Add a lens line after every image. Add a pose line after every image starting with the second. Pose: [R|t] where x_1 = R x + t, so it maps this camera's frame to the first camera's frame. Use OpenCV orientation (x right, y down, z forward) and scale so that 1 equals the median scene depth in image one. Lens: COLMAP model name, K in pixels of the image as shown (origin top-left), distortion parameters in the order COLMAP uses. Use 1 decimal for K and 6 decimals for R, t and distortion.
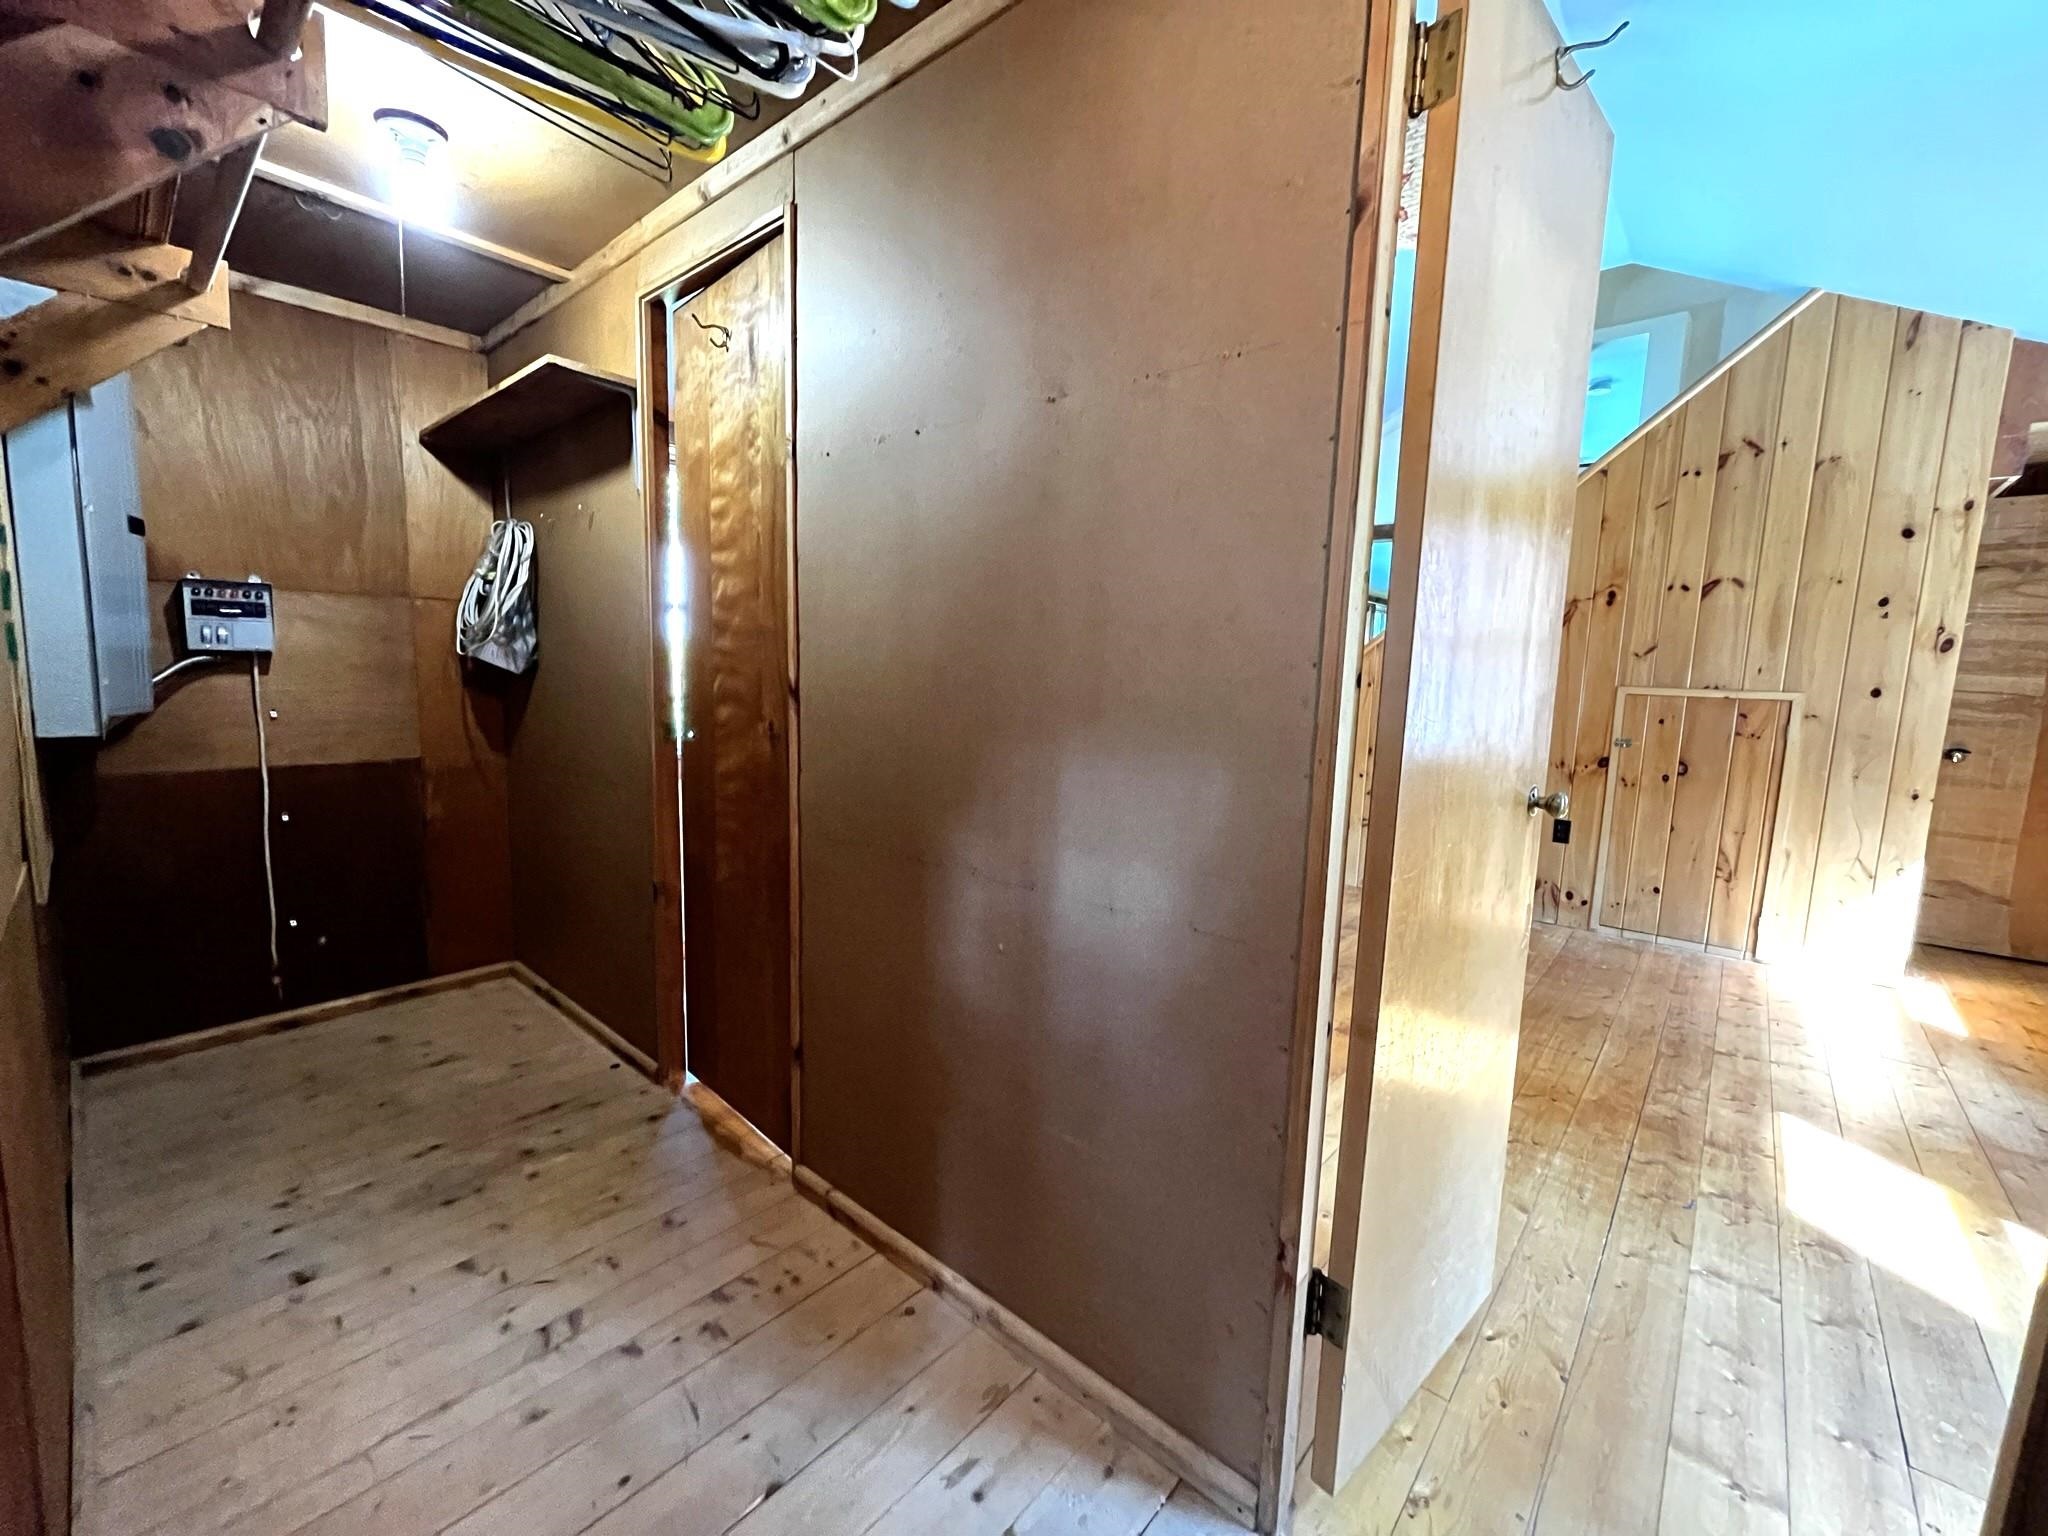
lens RADIAL K [[840.2, 0, 1008.2], [0, 840.2, 777.8], [0, 0, 1]] dist [-0.002398, -0.000423]
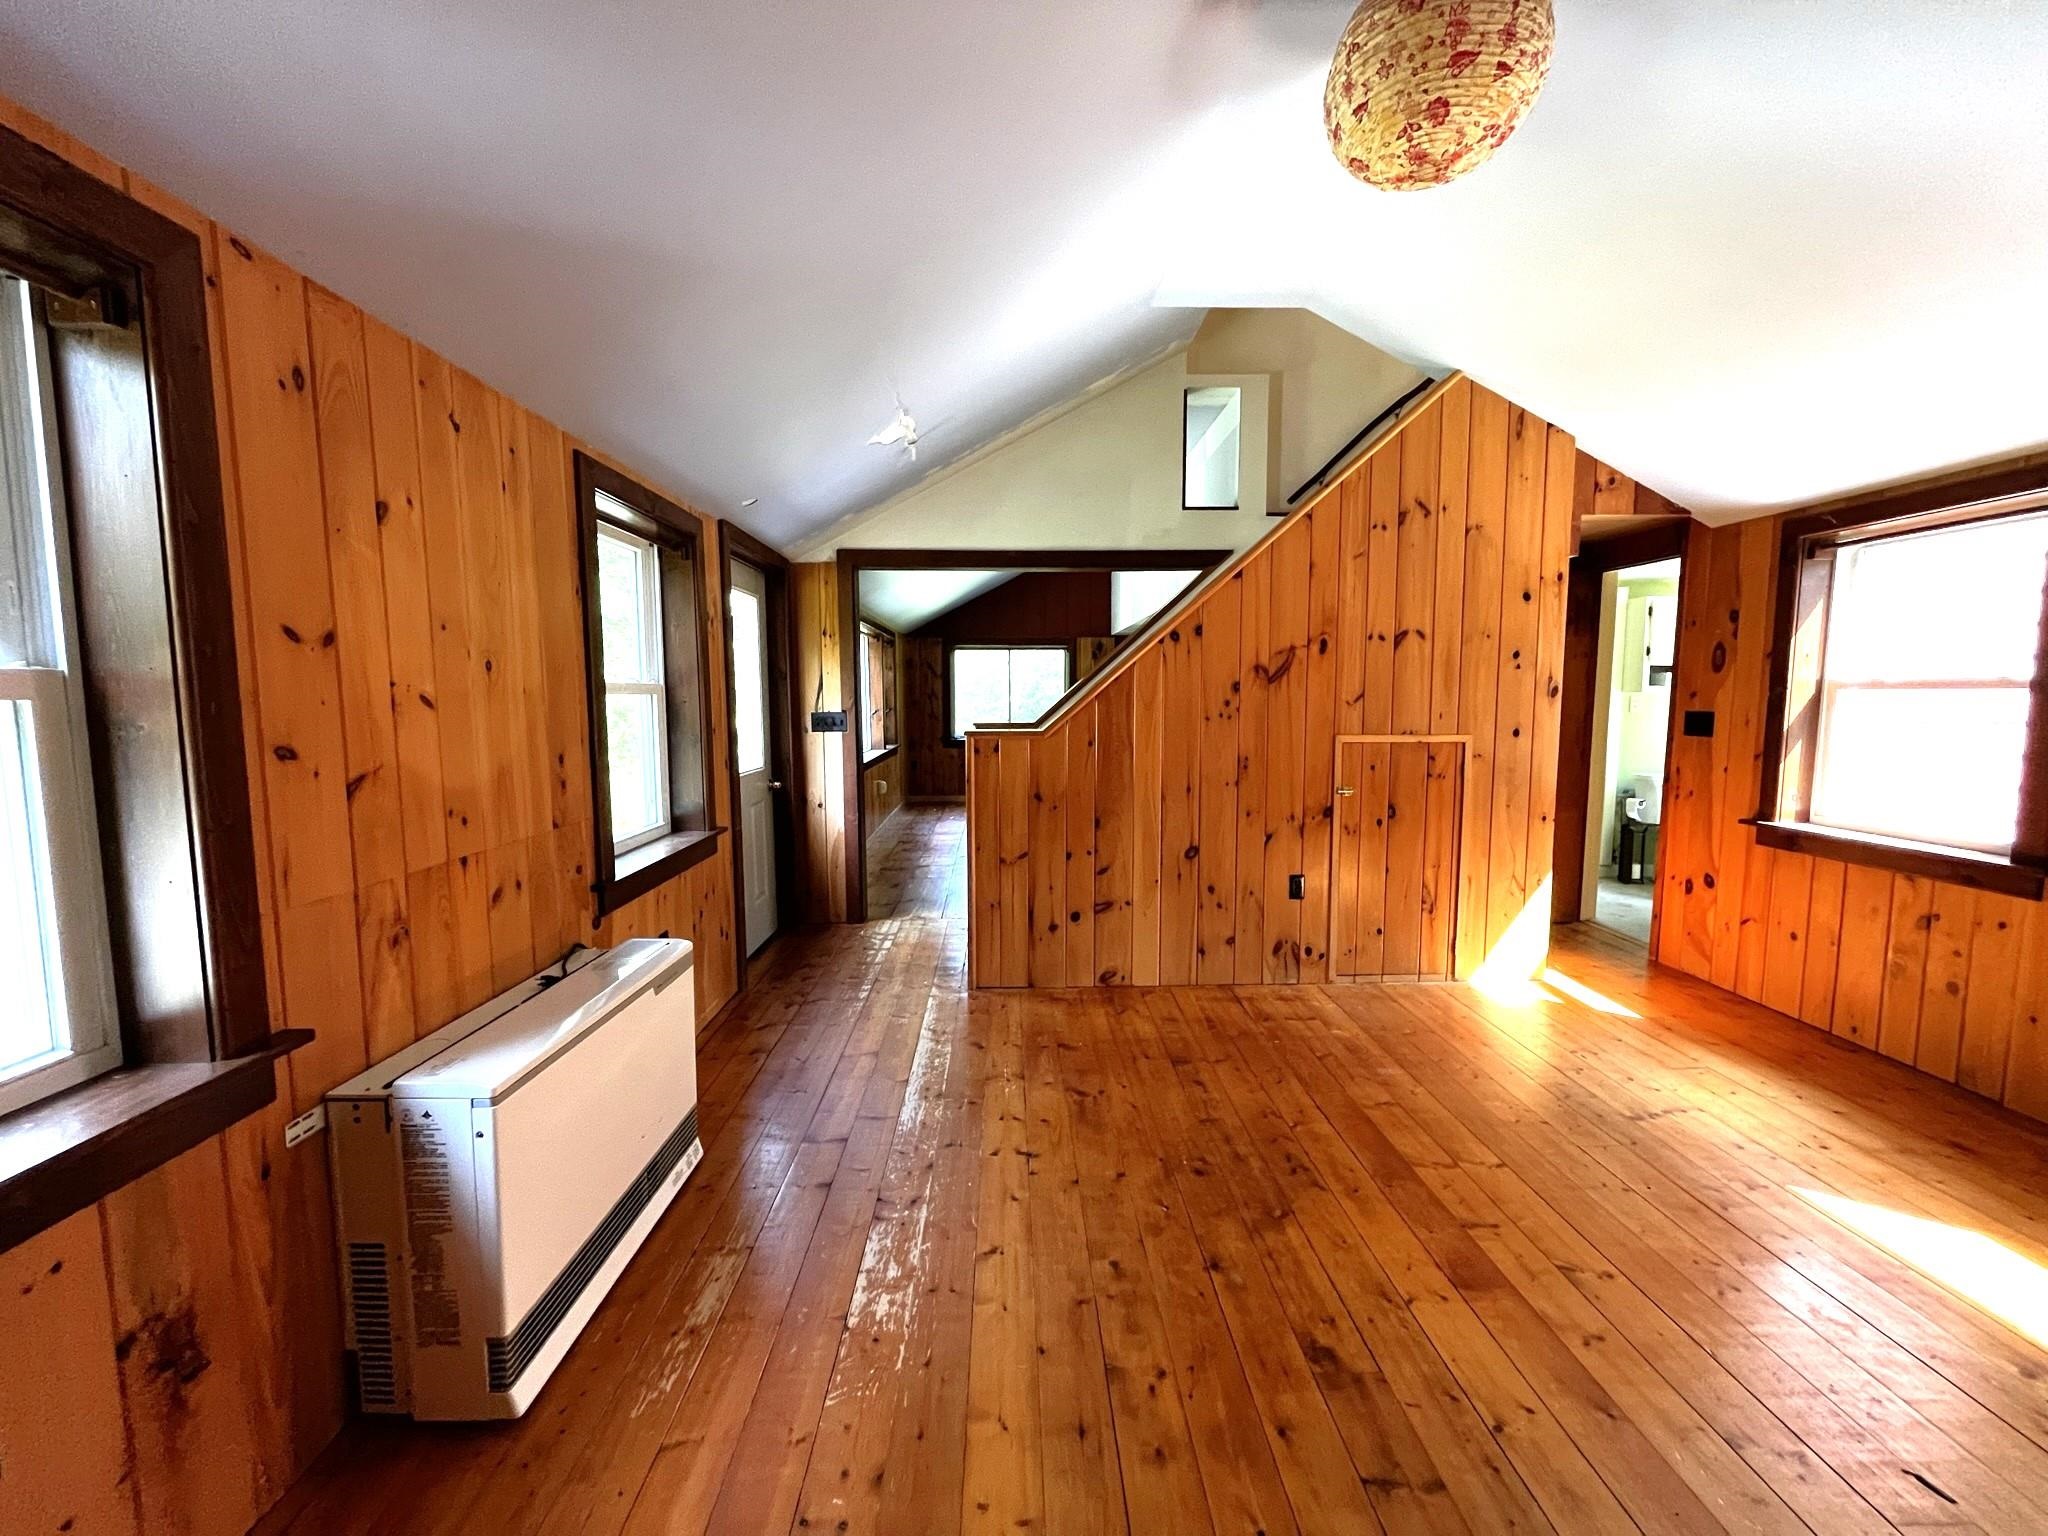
lens RADIAL K [[840.2, 0, 1011.3], [0, 840.2, 771.9], [0, 0, 1]] dist [-0.002398, -0.000423]
pose [[0.733632, -0.094481, 0.672947, -0.241756], [0.112640, 0.993496, 0.016689, -0.136135], [-0.670147, 0.063557, 0.739502, 0.574052]]
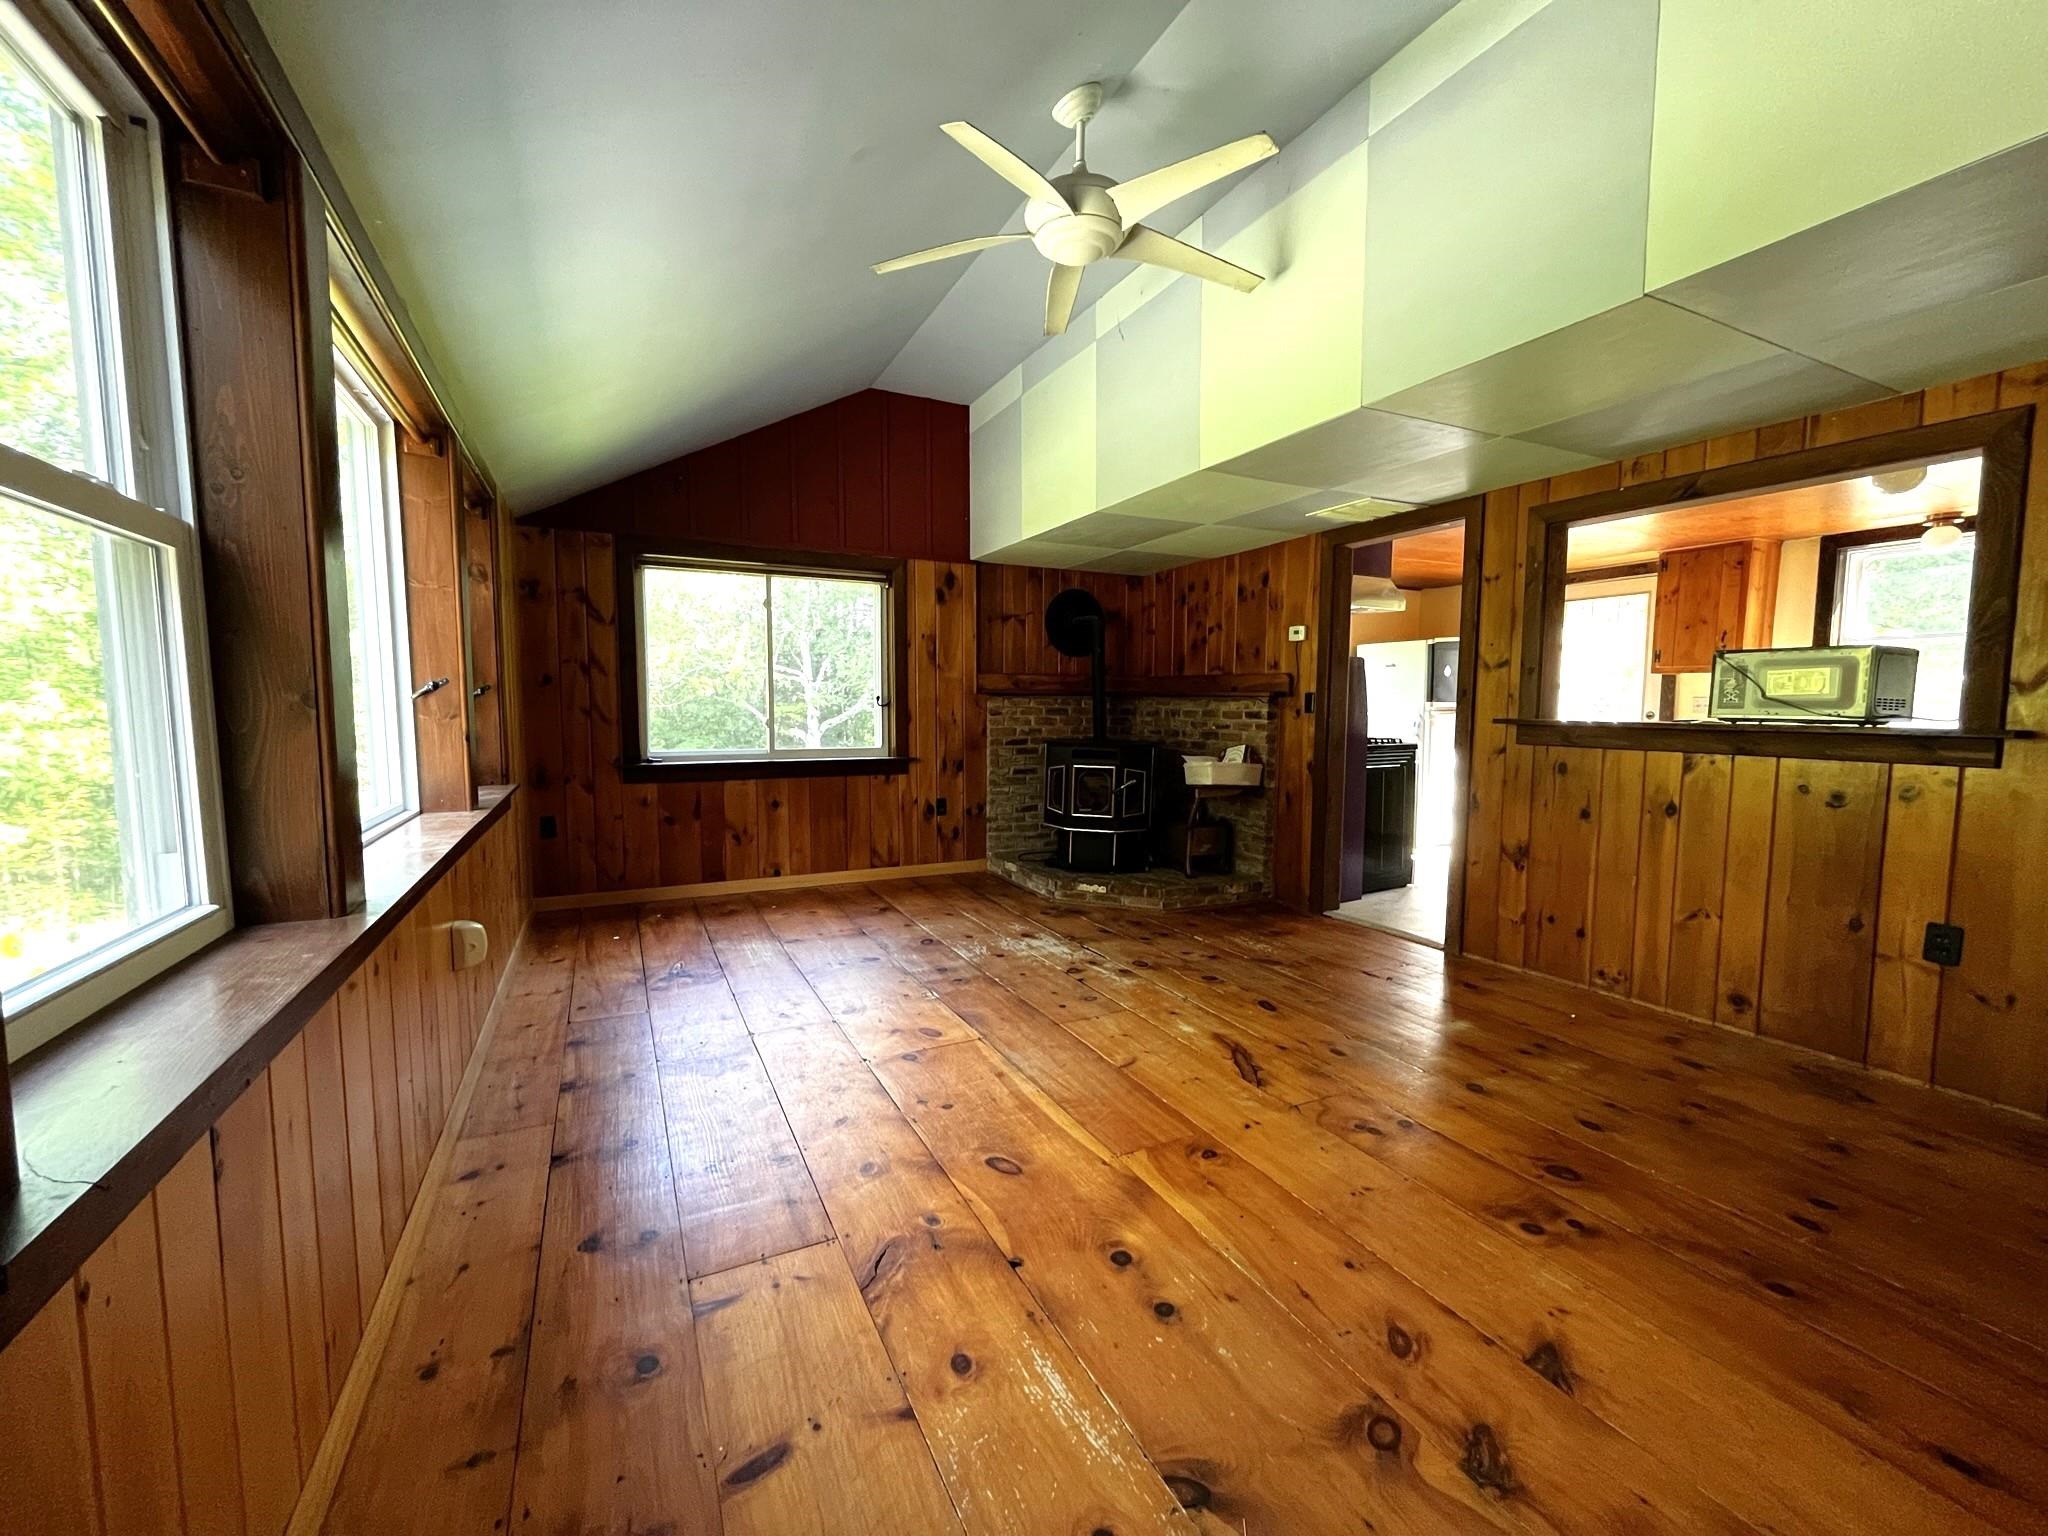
lens RADIAL K [[840.2, 0, 1029.7], [0, 840.2, 772.5], [0, 0, 1]] dist [-0.002398, -0.000423]
pose [[0.360752, -0.103804, 0.926867, 0.594539], [0.127252, 0.989972, 0.061343, -0.215645], [-0.923940, 0.095817, 0.370344, 1.837833]]
